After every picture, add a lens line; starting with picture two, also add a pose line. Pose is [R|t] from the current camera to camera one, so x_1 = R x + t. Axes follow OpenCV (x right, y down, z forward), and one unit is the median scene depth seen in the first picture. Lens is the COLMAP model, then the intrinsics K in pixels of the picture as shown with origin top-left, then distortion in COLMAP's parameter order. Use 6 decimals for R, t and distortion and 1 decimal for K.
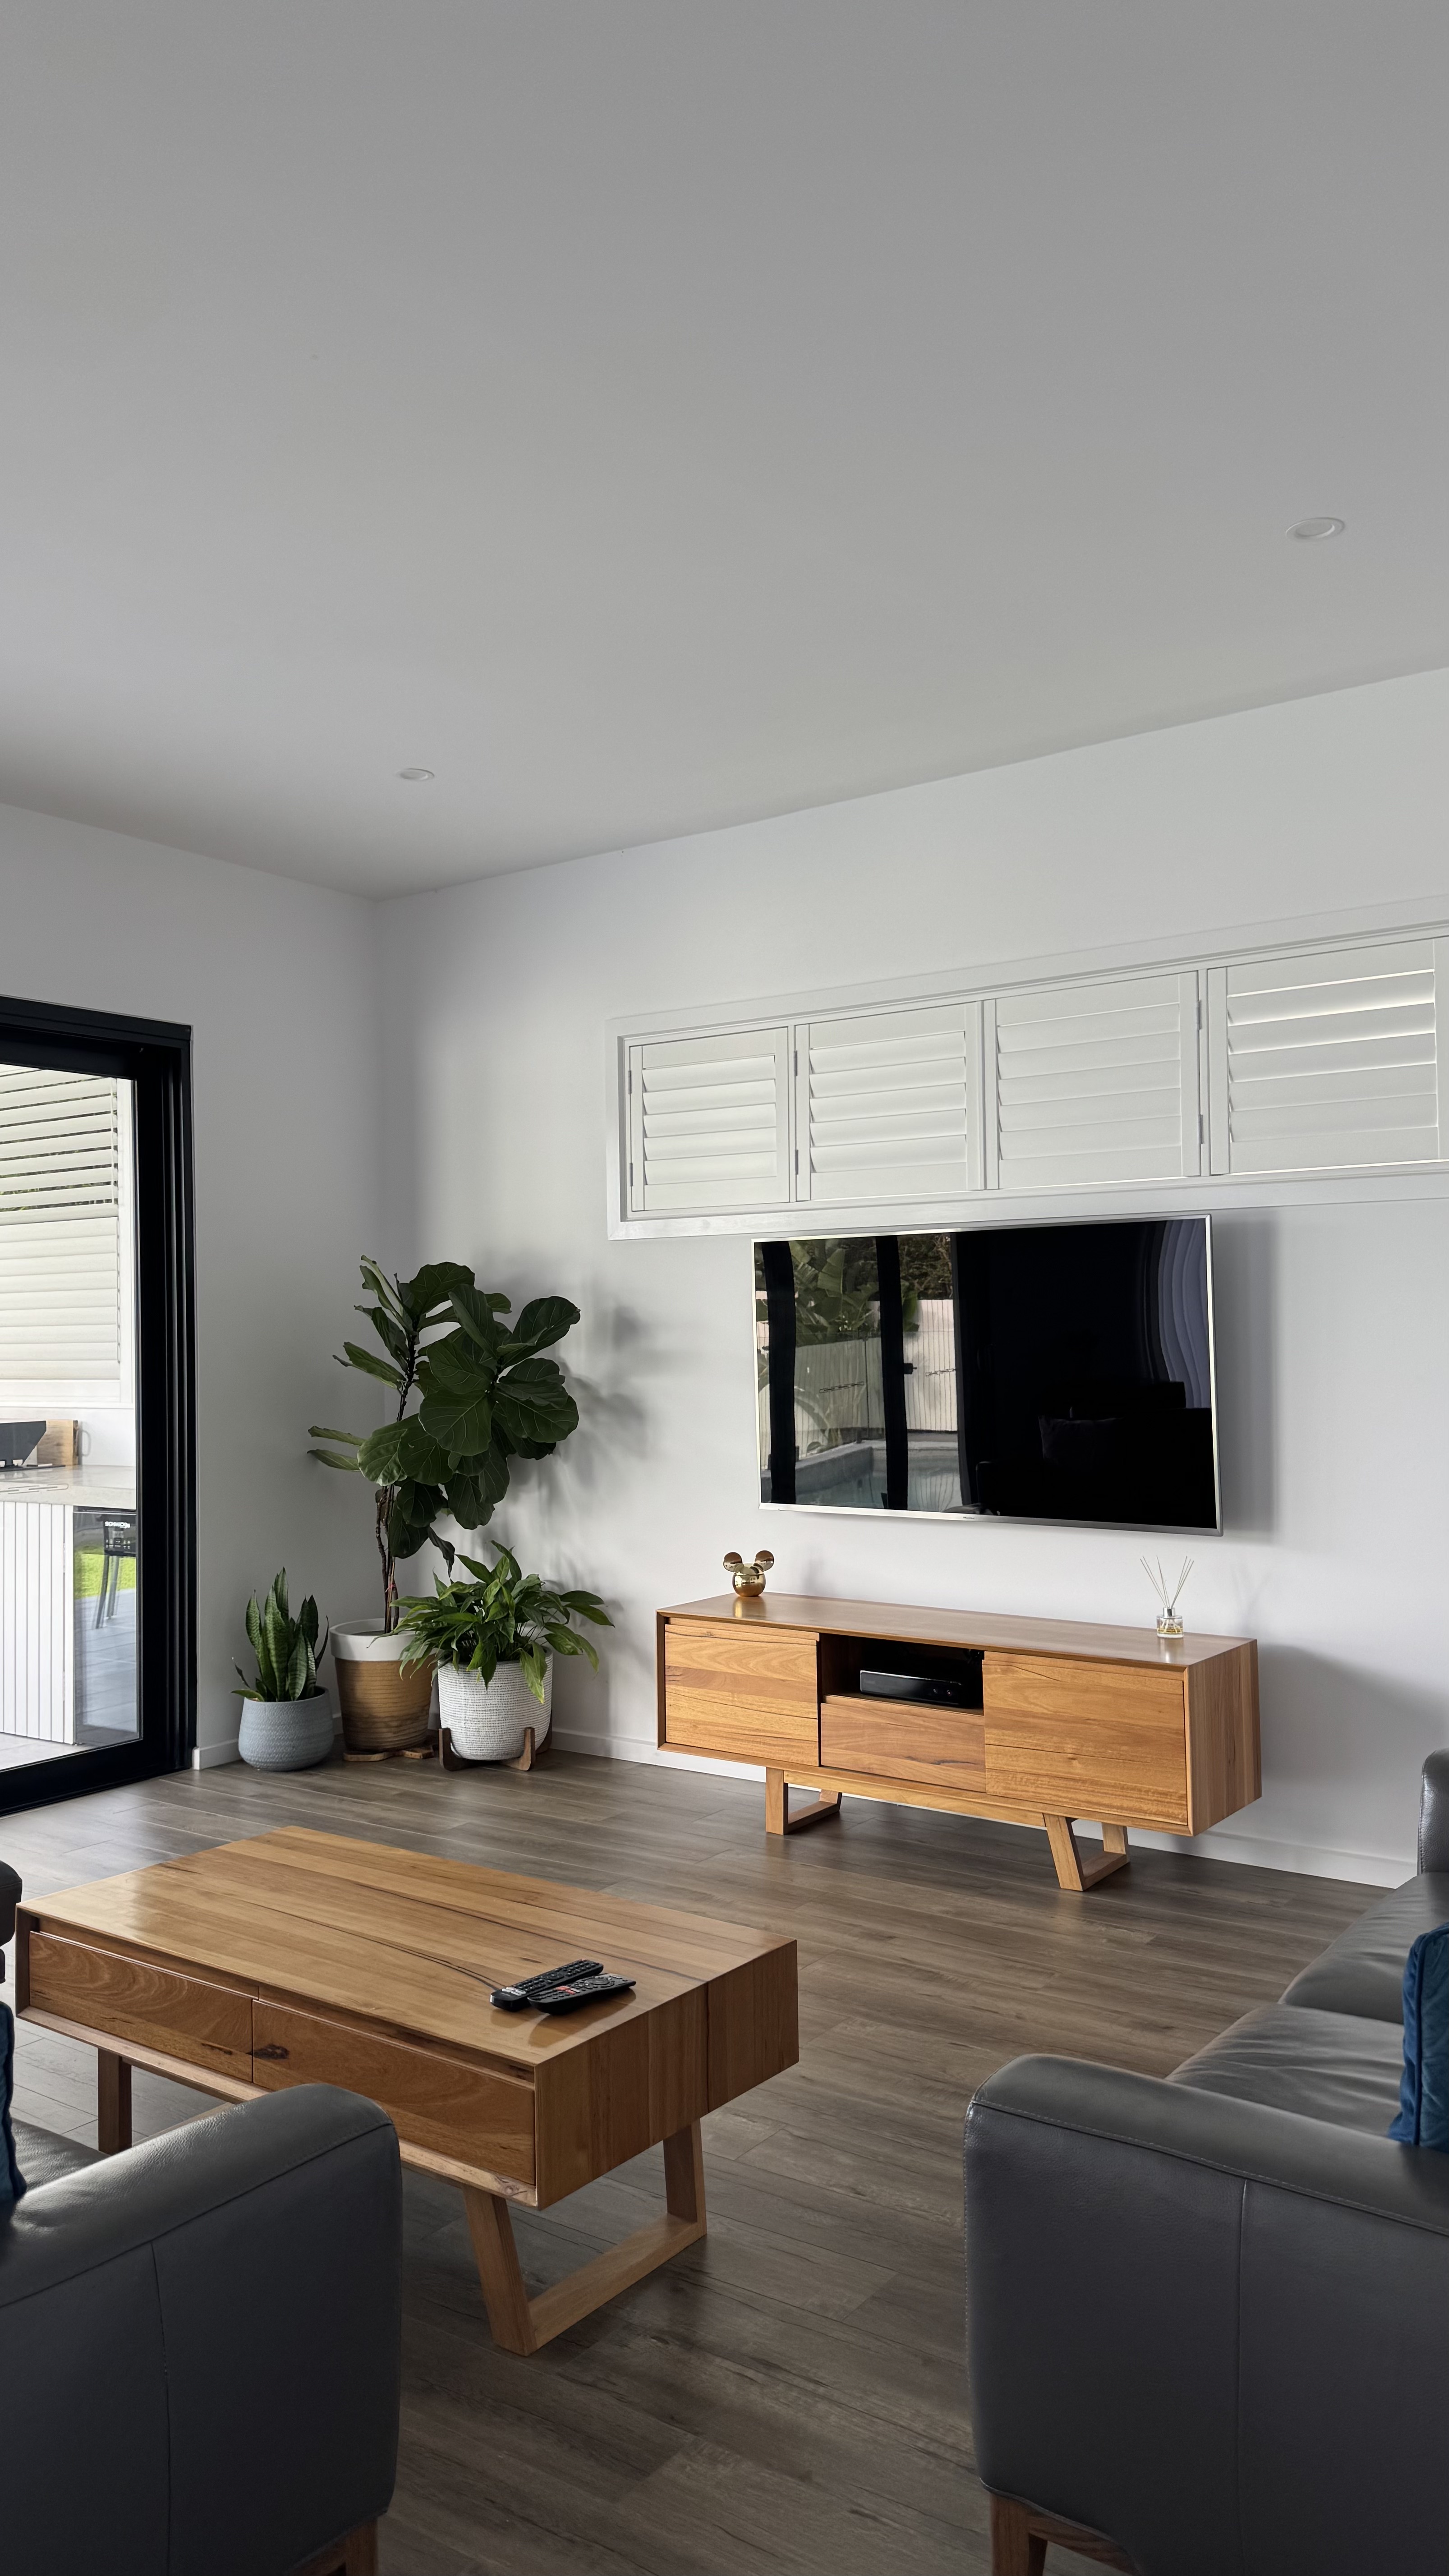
lens RADIAL K [[1783.7, 0, 735.3], [0, 1783.7, 1252.7], [0, 0, 1]] dist [0.164031, -0.000229]
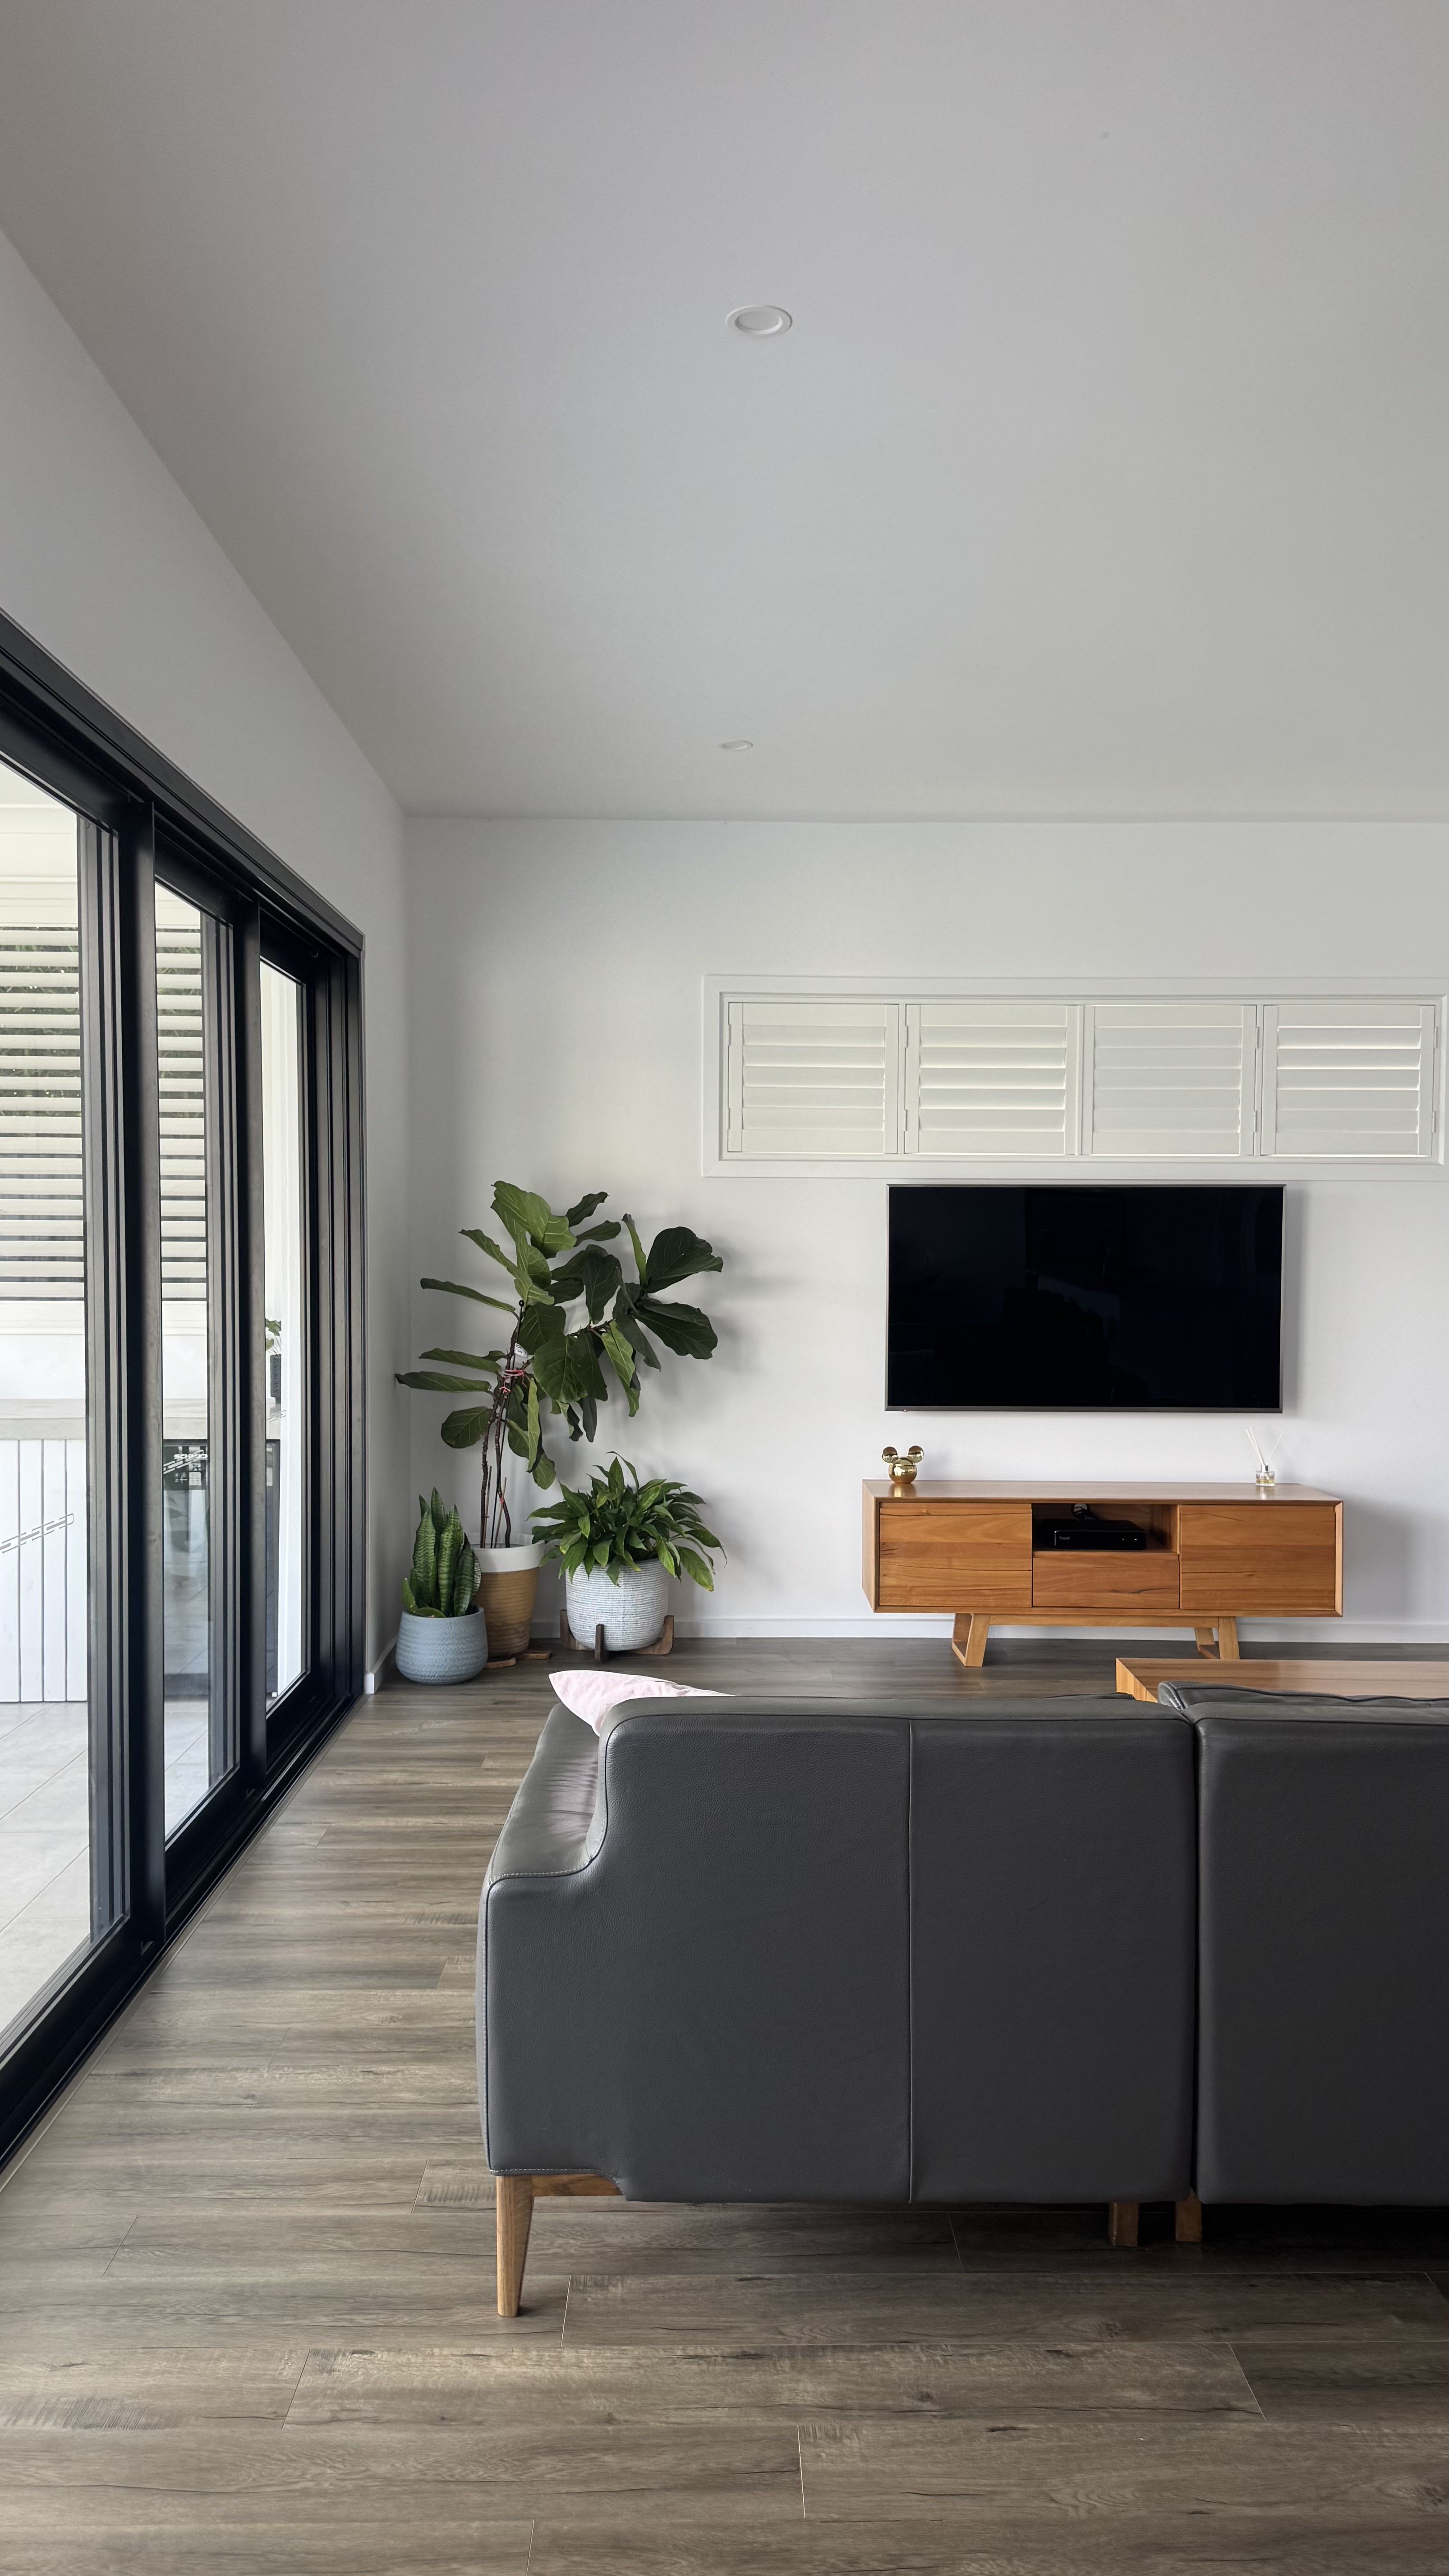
lens RADIAL K [[1783.7, 0, 735.3], [0, 1783.7, 1252.7], [0, 0, 1]] dist [0.164031, -0.000229]
pose [[0.795196, 0.012263, 0.606228, -0.741279], [-0.043321, 0.998390, 0.036628, -0.001252], [-0.604803, -0.055389, 0.794447, 0.112429]]
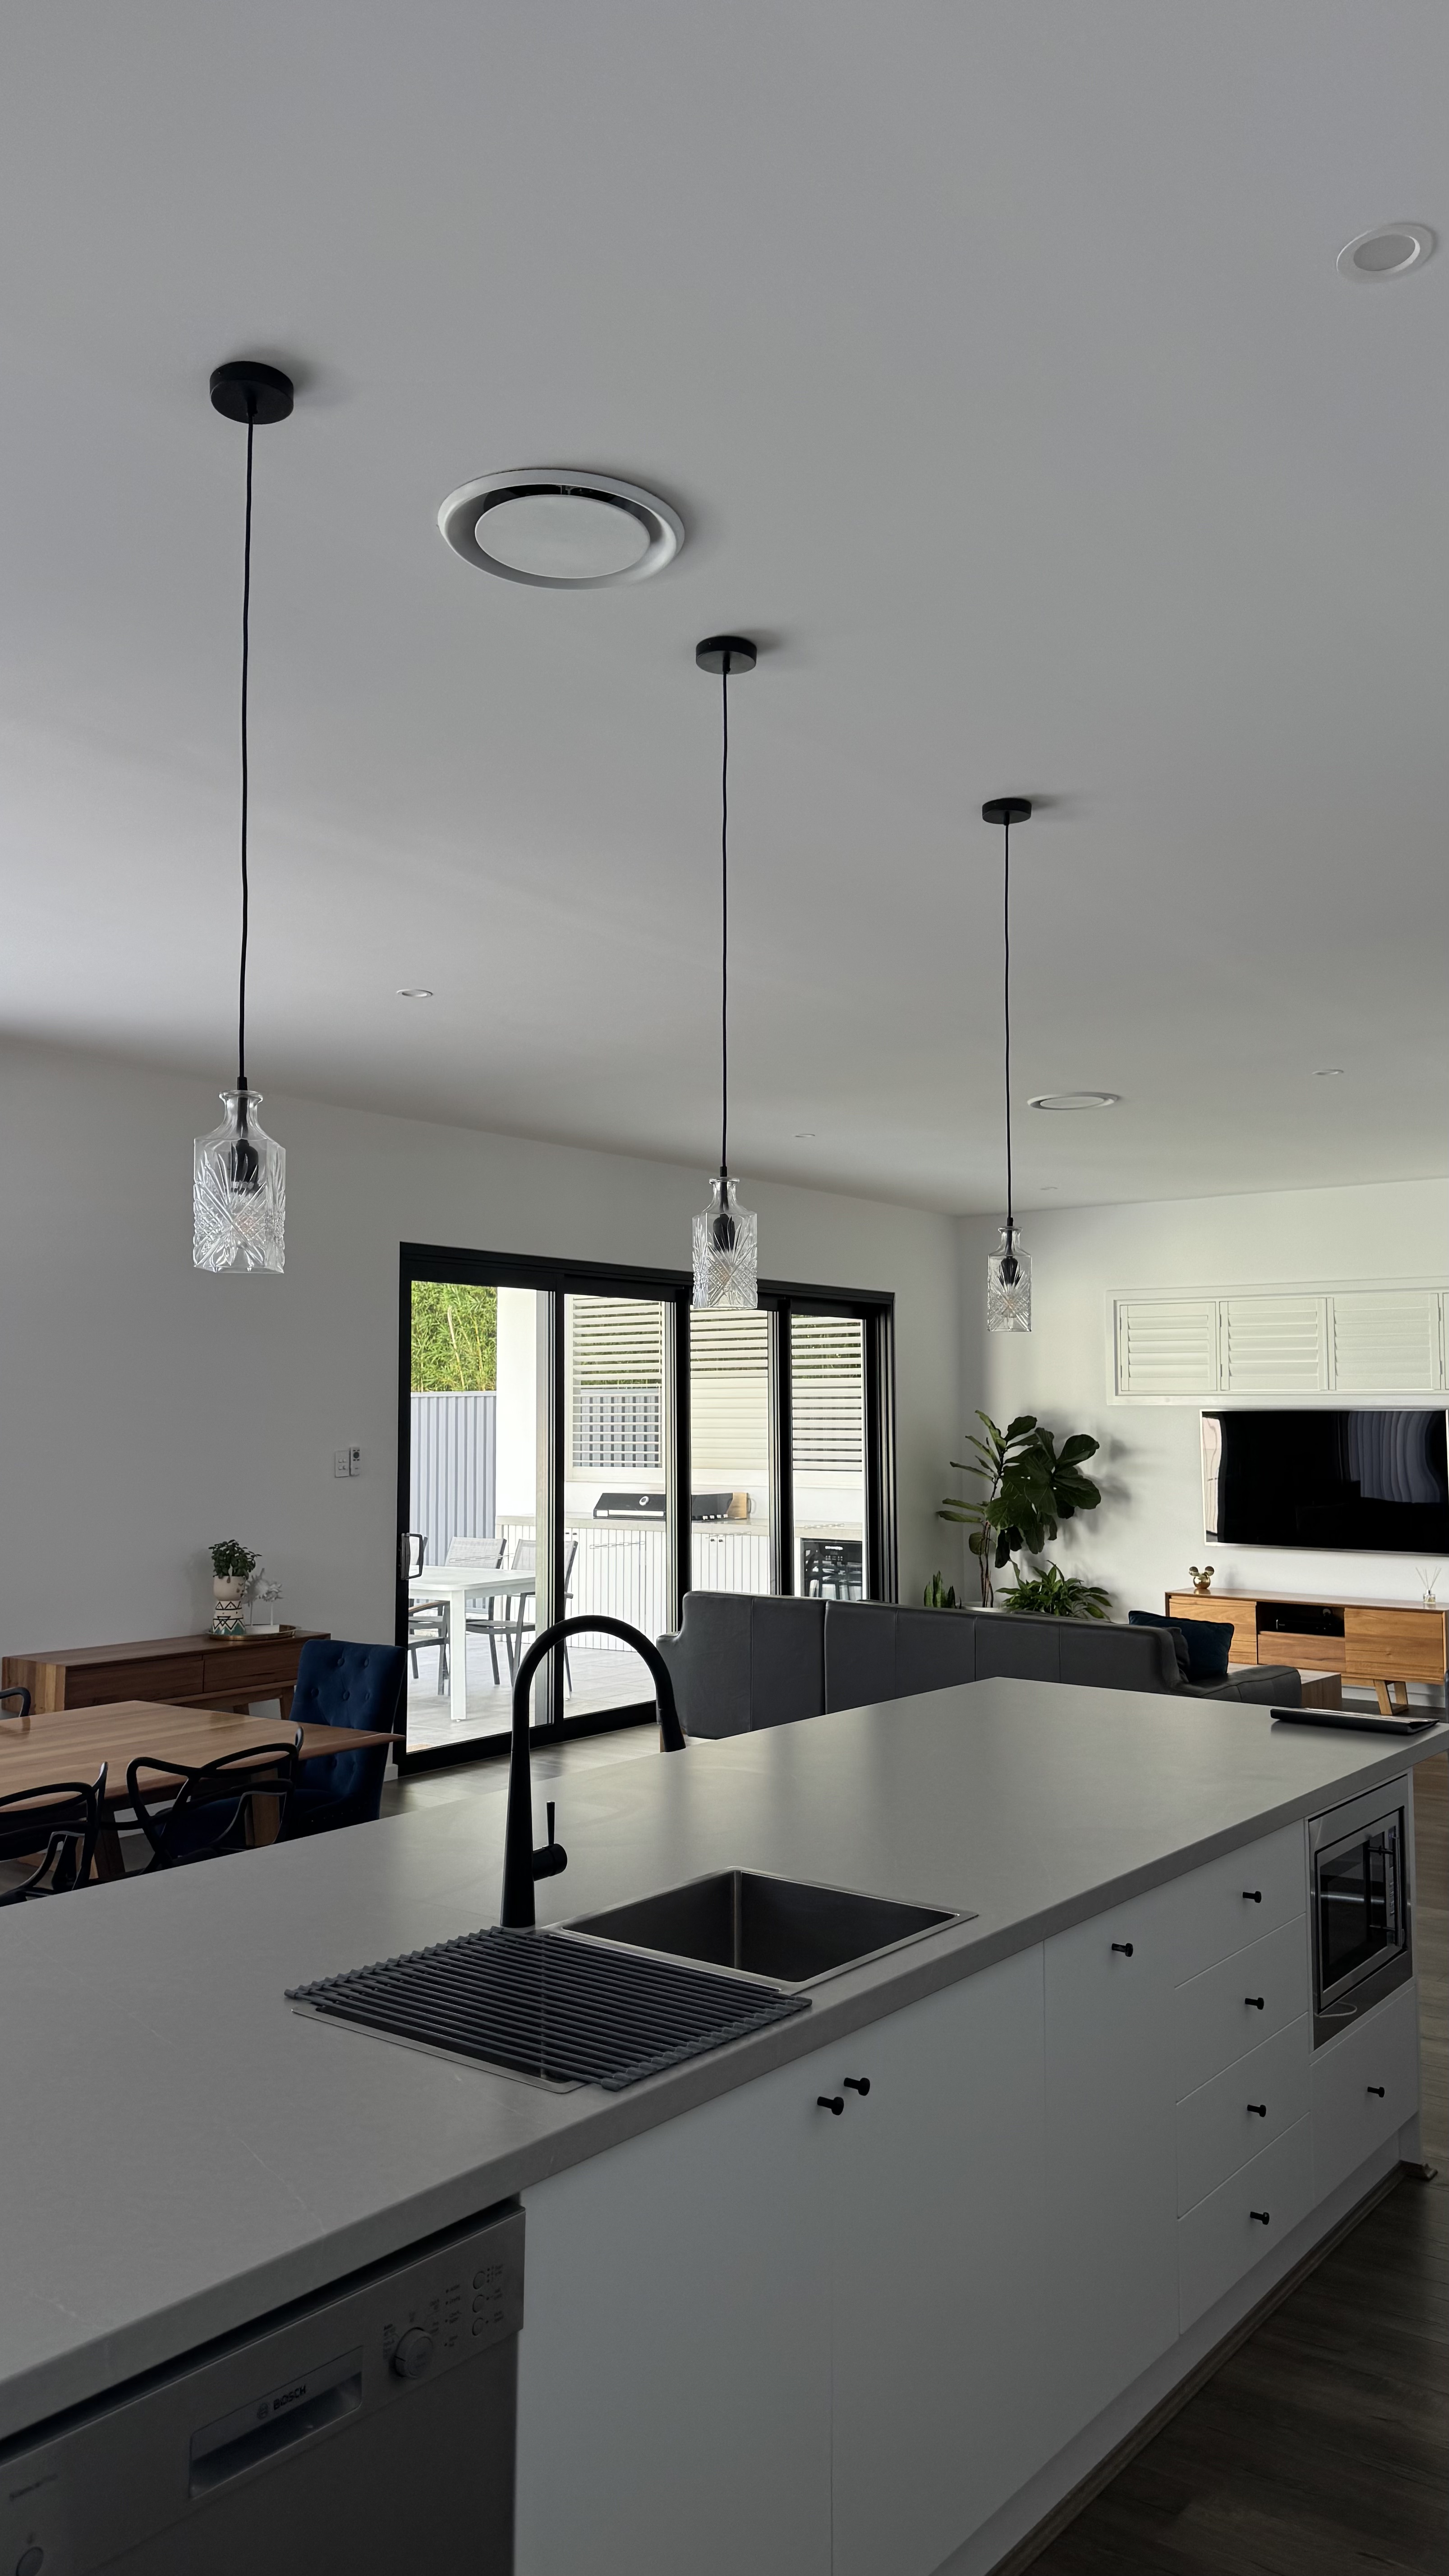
lens RADIAL K [[1812.8, 0, 724.5], [0, 1812.8, 1288.0], [0, 0, 1]] dist [0.089229, -0.000740]
pose [[0.999427, 0.012493, -0.031470, -0.432267], [-0.013329, 0.999560, -0.026492, -0.077483], [0.031126, 0.026897, 0.999154, -0.992614]]
